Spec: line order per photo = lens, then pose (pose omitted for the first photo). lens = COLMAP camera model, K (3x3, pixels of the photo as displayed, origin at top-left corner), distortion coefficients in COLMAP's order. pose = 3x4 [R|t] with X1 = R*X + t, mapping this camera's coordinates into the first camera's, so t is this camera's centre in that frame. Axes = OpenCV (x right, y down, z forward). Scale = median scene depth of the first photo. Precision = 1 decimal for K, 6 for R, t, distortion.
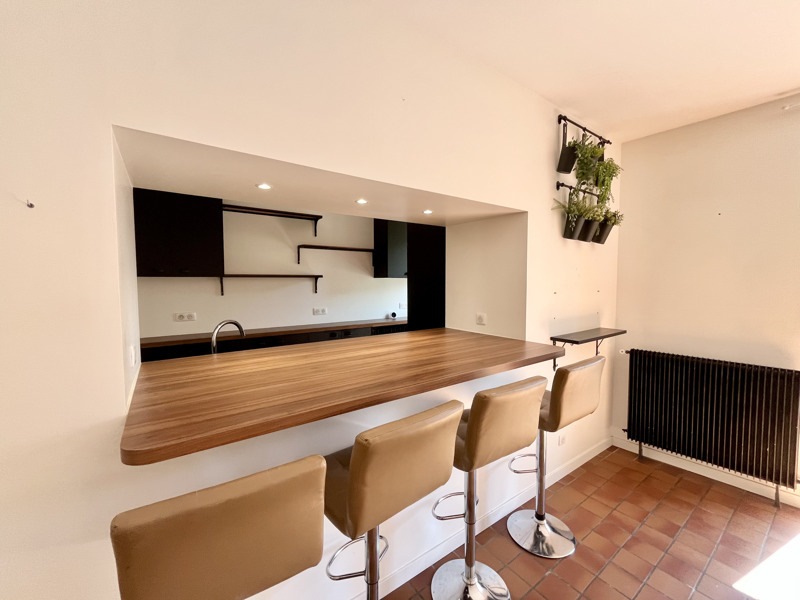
lens RADIAL K [[325.6, 0, 400.0], [0, 325.6, 300.0], [0, 0, 1]] dist [0.000260, 0.000196]
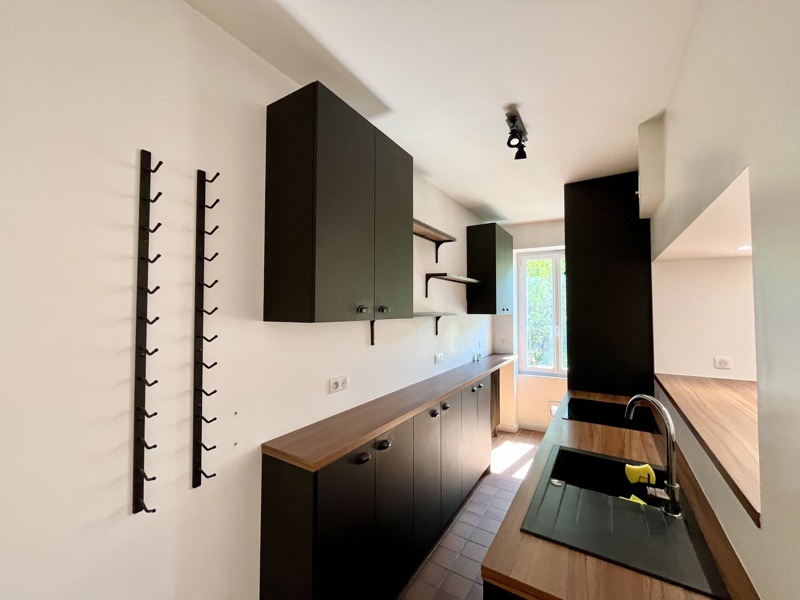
lens RADIAL K [[325.6, 0, 400.0], [0, 325.6, 300.0], [0, 0, 1]] dist [0.000260, 0.000196]
pose [[0.924695, 0.012299, 0.380511, -0.854000], [0.020775, 0.996359, -0.082690, -0.056092], [-0.380142, 0.084368, 0.921072, 0.417227]]
